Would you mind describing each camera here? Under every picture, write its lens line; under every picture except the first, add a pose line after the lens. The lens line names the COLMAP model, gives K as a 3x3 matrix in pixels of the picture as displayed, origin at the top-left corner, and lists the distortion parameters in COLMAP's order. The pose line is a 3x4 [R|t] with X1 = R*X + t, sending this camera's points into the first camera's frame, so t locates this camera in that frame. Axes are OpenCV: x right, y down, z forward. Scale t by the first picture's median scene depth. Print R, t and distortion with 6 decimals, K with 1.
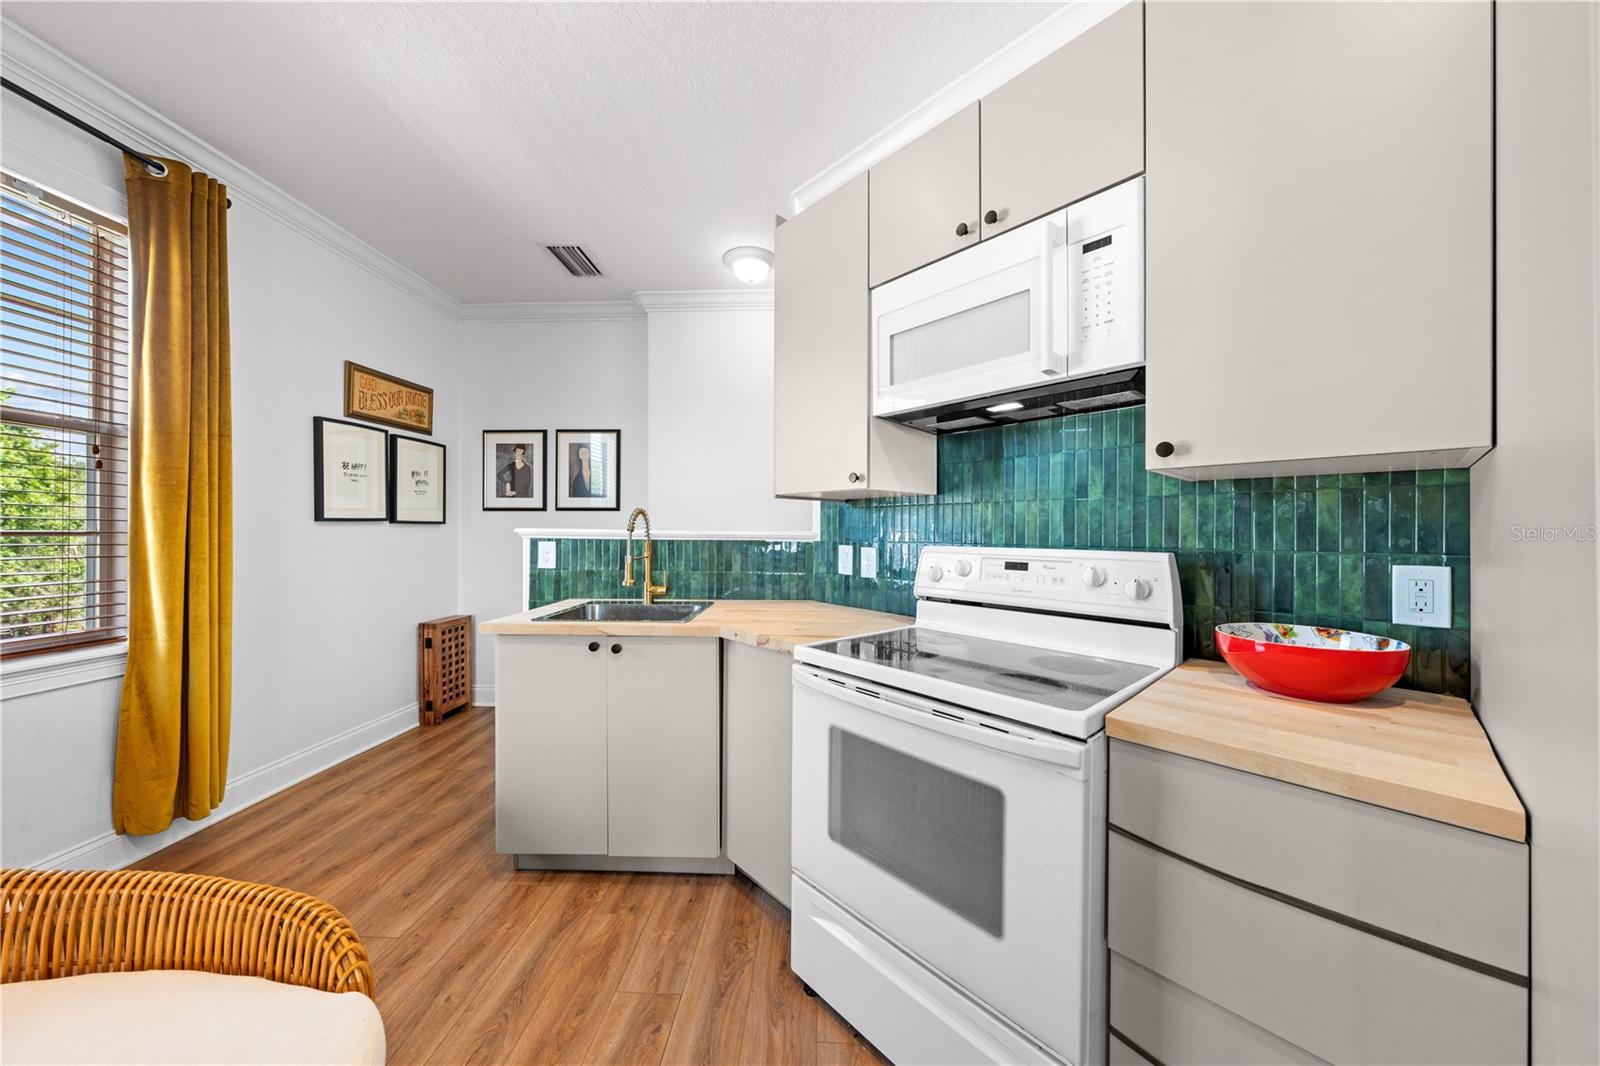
lens RADIAL K [[540.4, 0, 804.6], [0, 540.4, 535.4], [0, 0, 1]] dist [-0.000791, 0.000041]
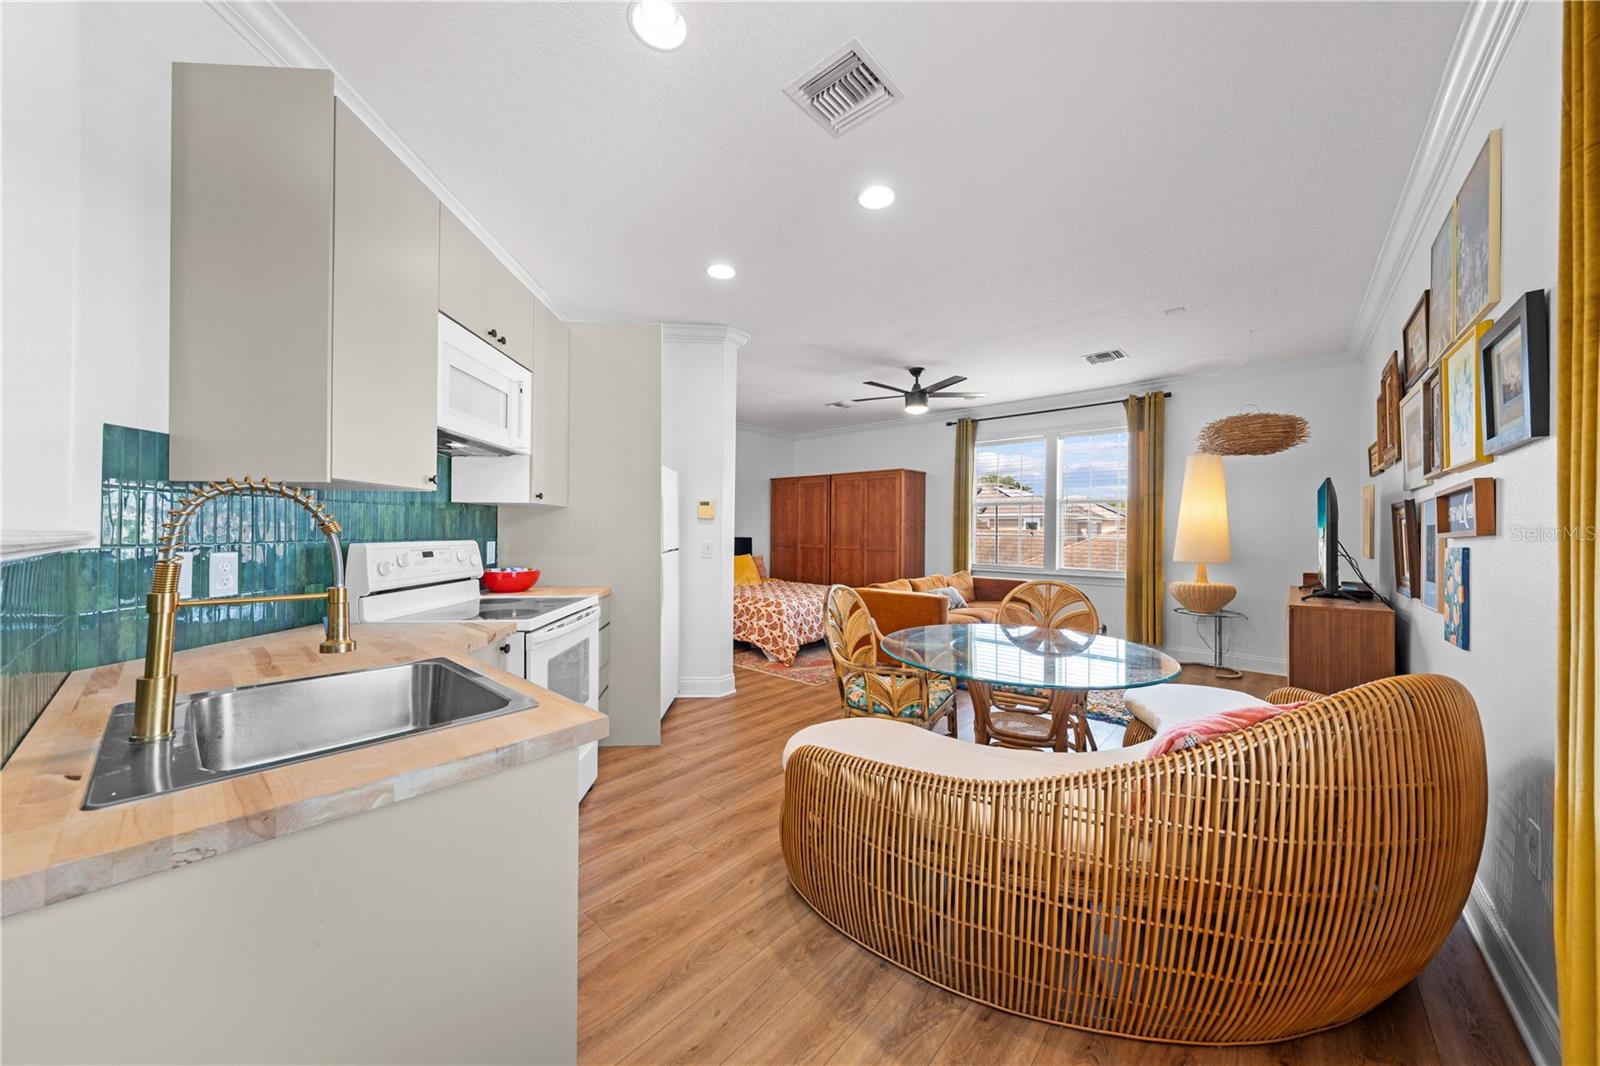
lens RADIAL K [[540.4, 0, 804.6], [0, 540.4, 535.4], [0, 0, 1]] dist [-0.000791, 0.000041]
pose [[-0.774921, -0.019110, 0.631769, -1.243448], [-0.010129, 0.999790, 0.017817, -0.026647], [-0.631977, 0.007407, -0.774952, 1.480843]]
